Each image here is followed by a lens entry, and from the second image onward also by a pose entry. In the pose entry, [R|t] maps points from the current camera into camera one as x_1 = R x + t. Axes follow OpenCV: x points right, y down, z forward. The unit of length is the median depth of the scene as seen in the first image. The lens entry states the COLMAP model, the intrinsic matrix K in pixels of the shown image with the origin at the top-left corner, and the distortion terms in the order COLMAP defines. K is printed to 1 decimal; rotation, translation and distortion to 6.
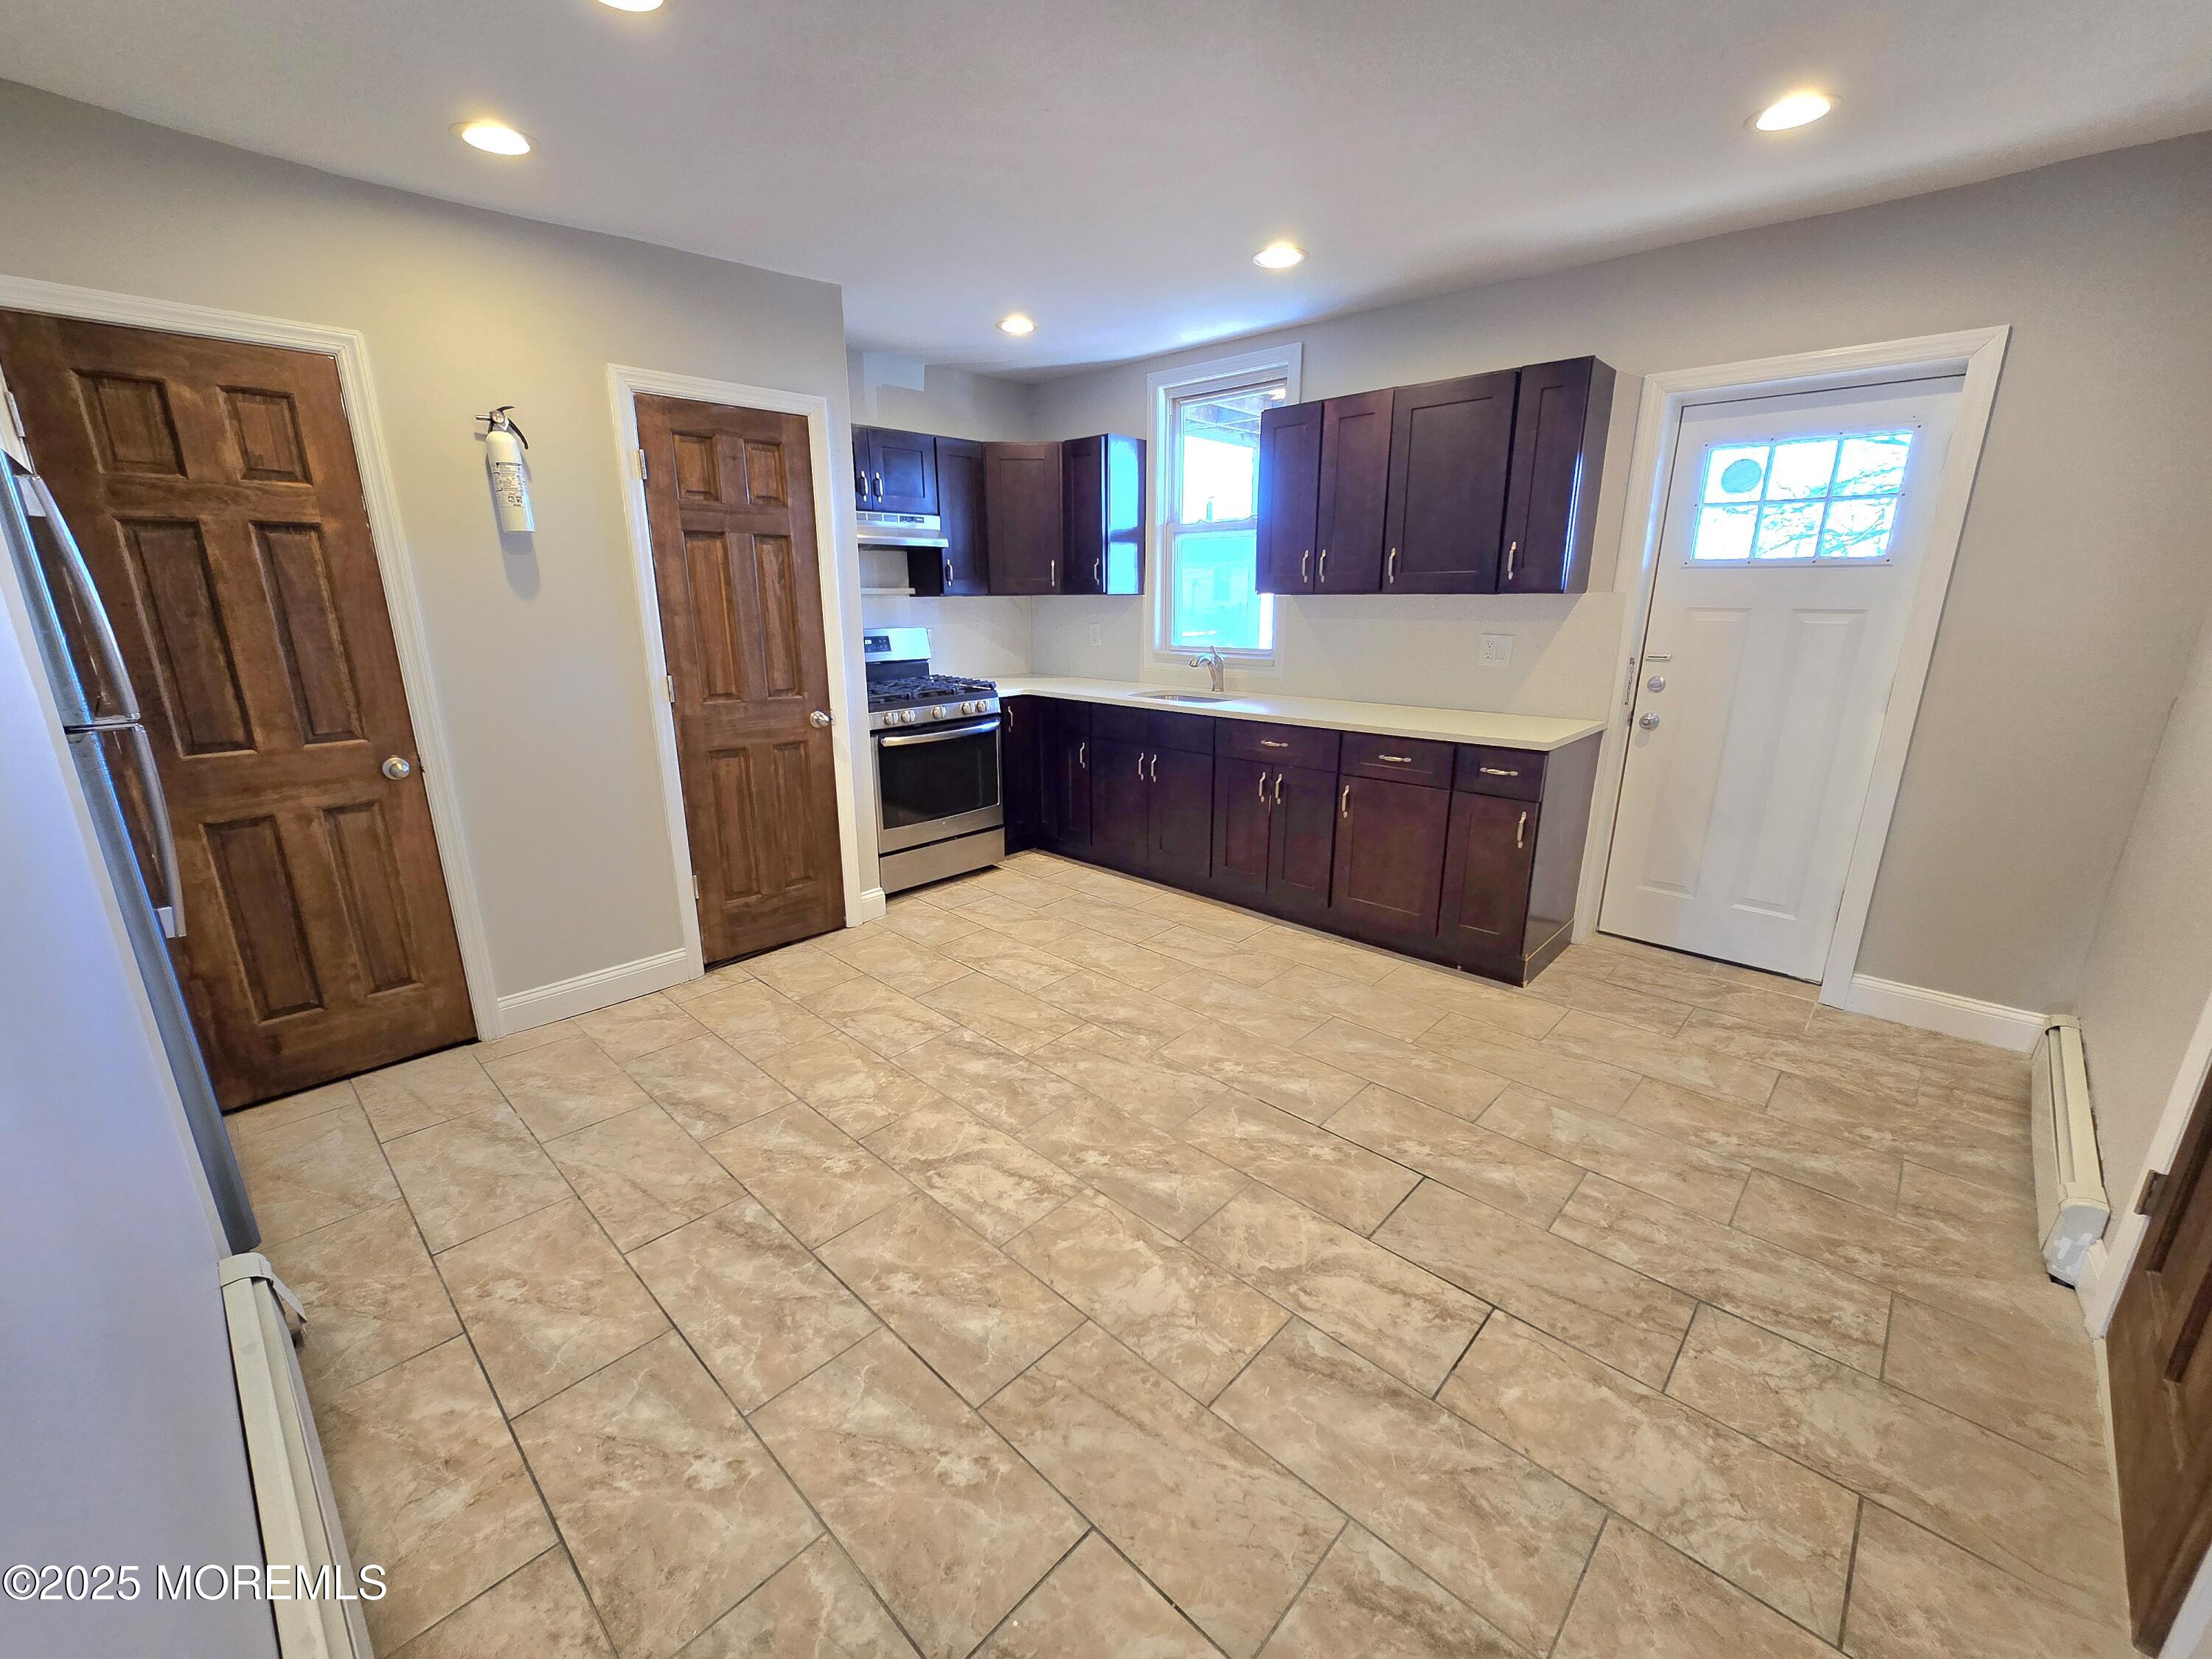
lens RADIAL K [[897.4, 0, 1100.6], [0, 897.4, 836.4], [0, 0, 1]] dist [-0.002007, -0.000205]
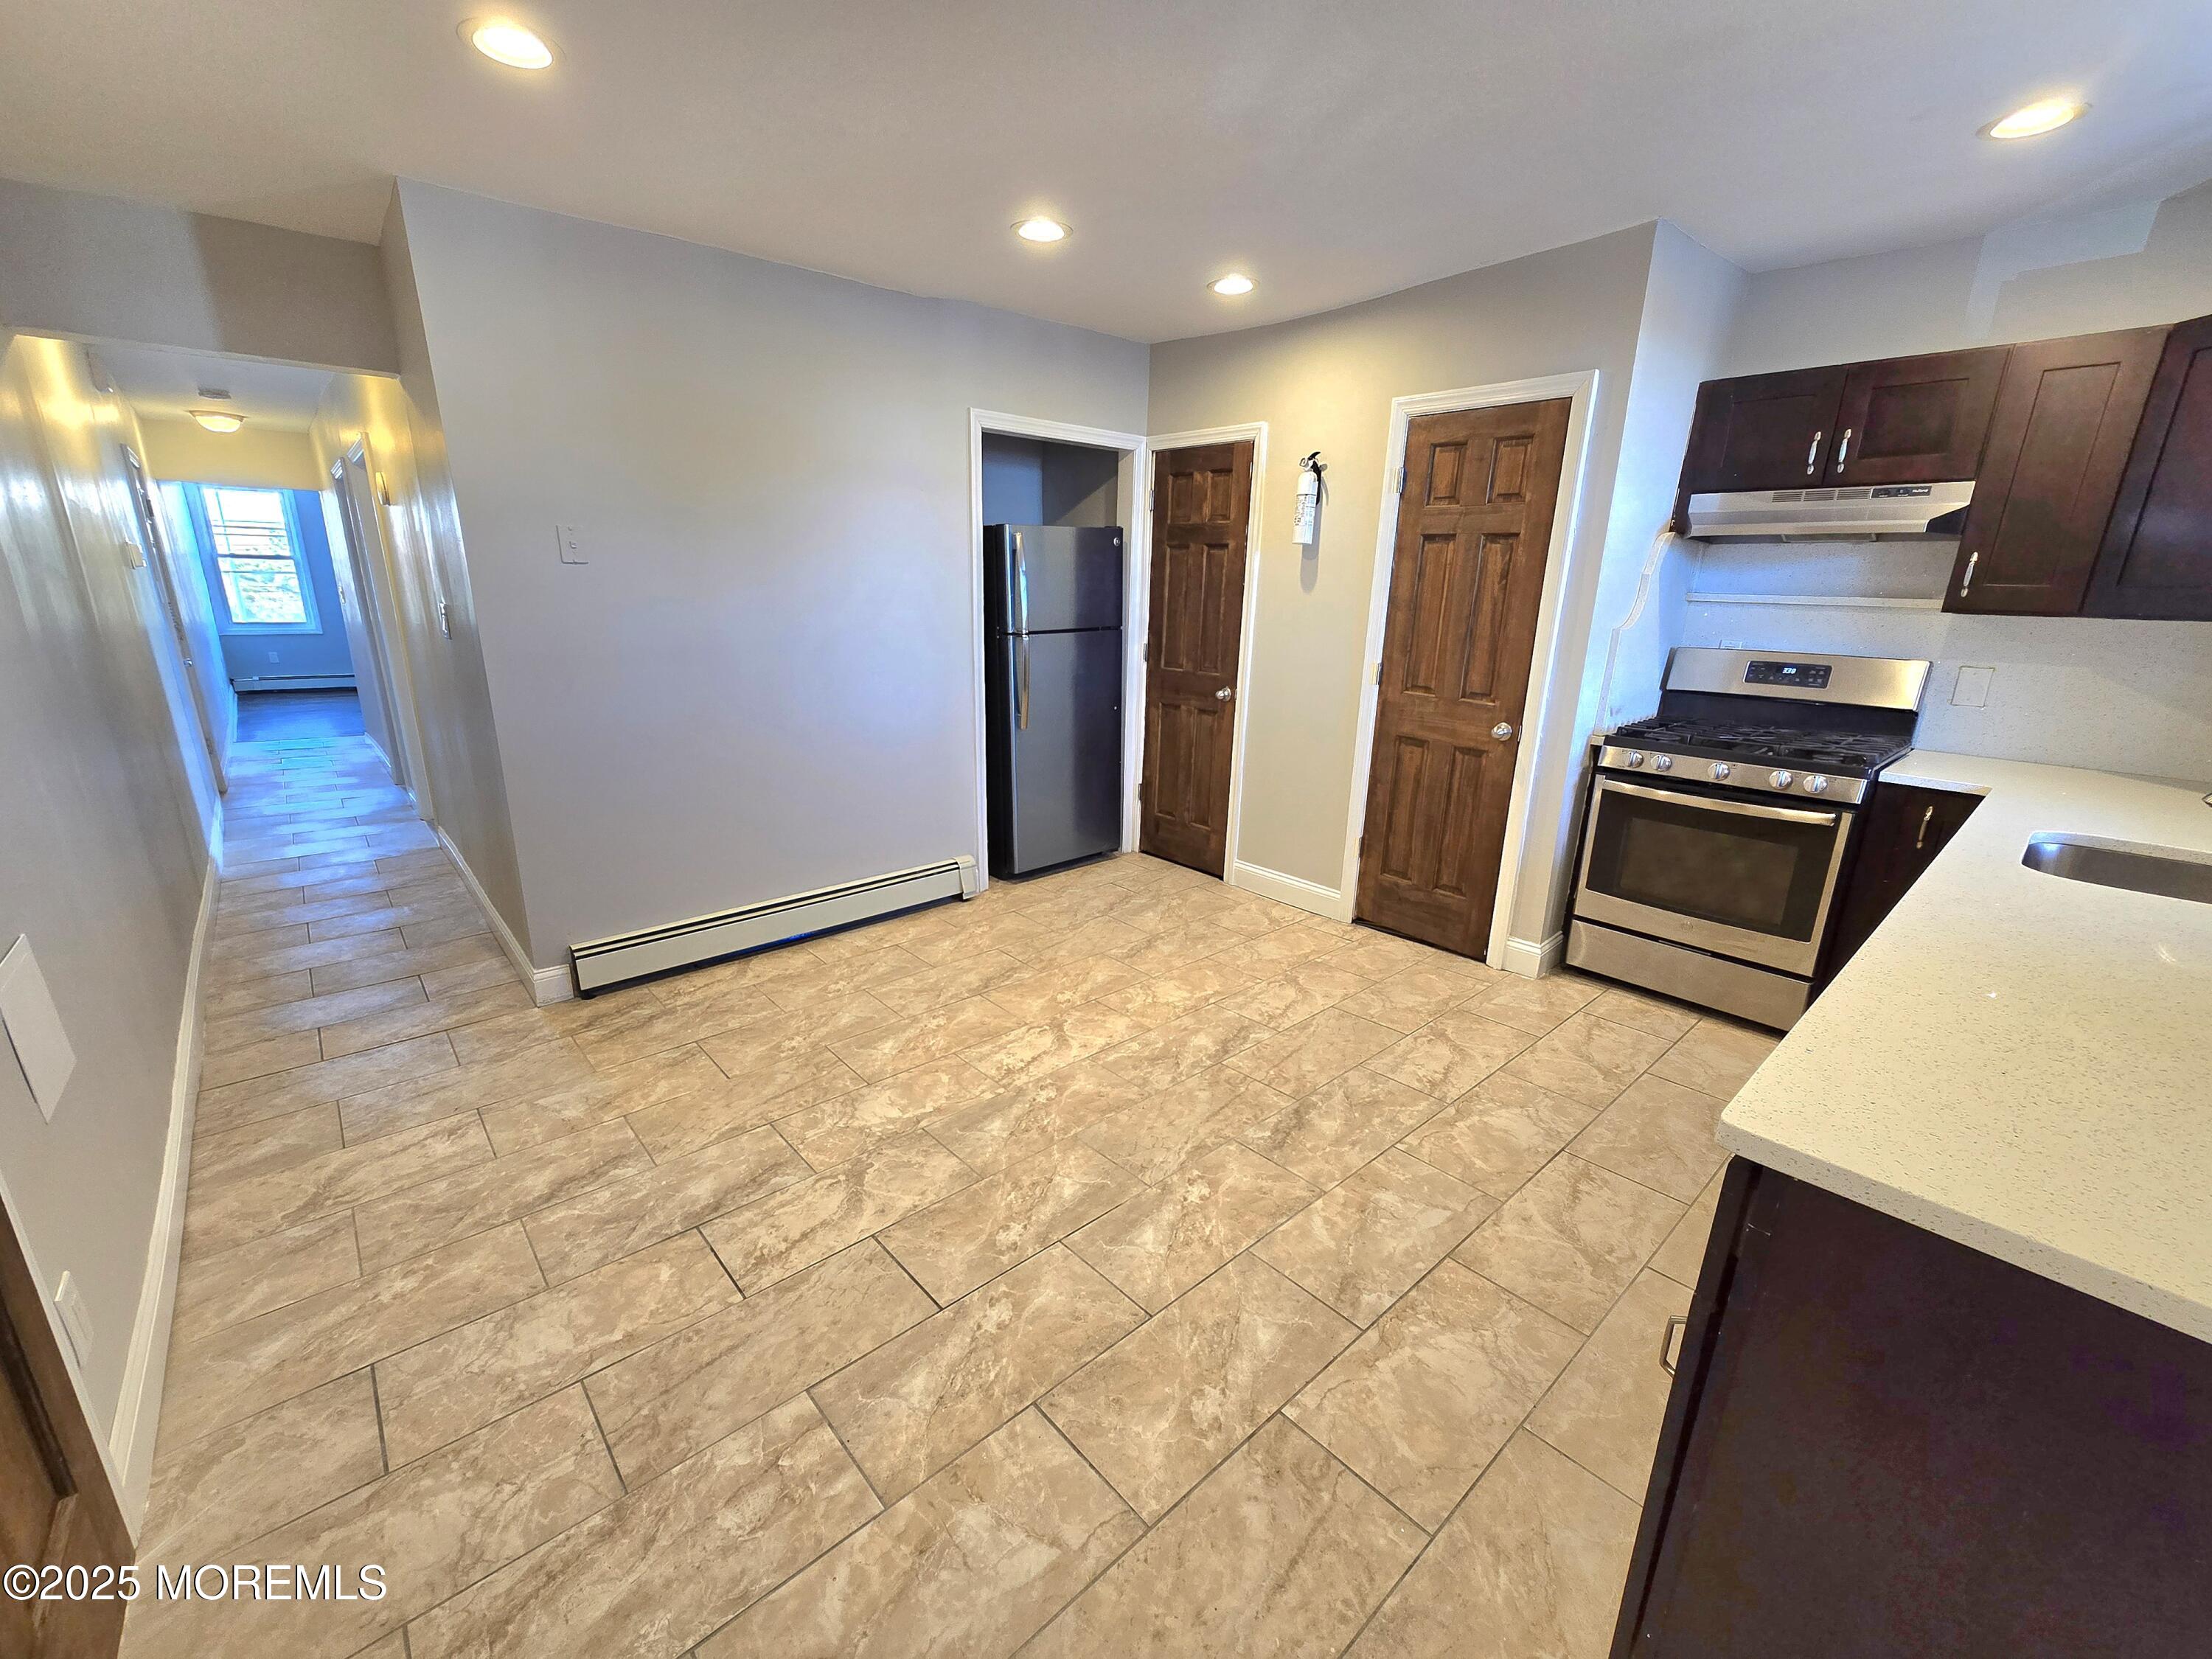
lens RADIAL K [[897.4, 0, 1096.5], [0, 897.4, 839.3], [0, 0, 1]] dist [-0.002007, -0.000205]
pose [[-0.078499, 0.278060, -0.957351, 0.963729], [-0.286023, 0.913659, 0.288822, -0.269699], [0.955002, 0.296496, 0.007810, 0.957090]]
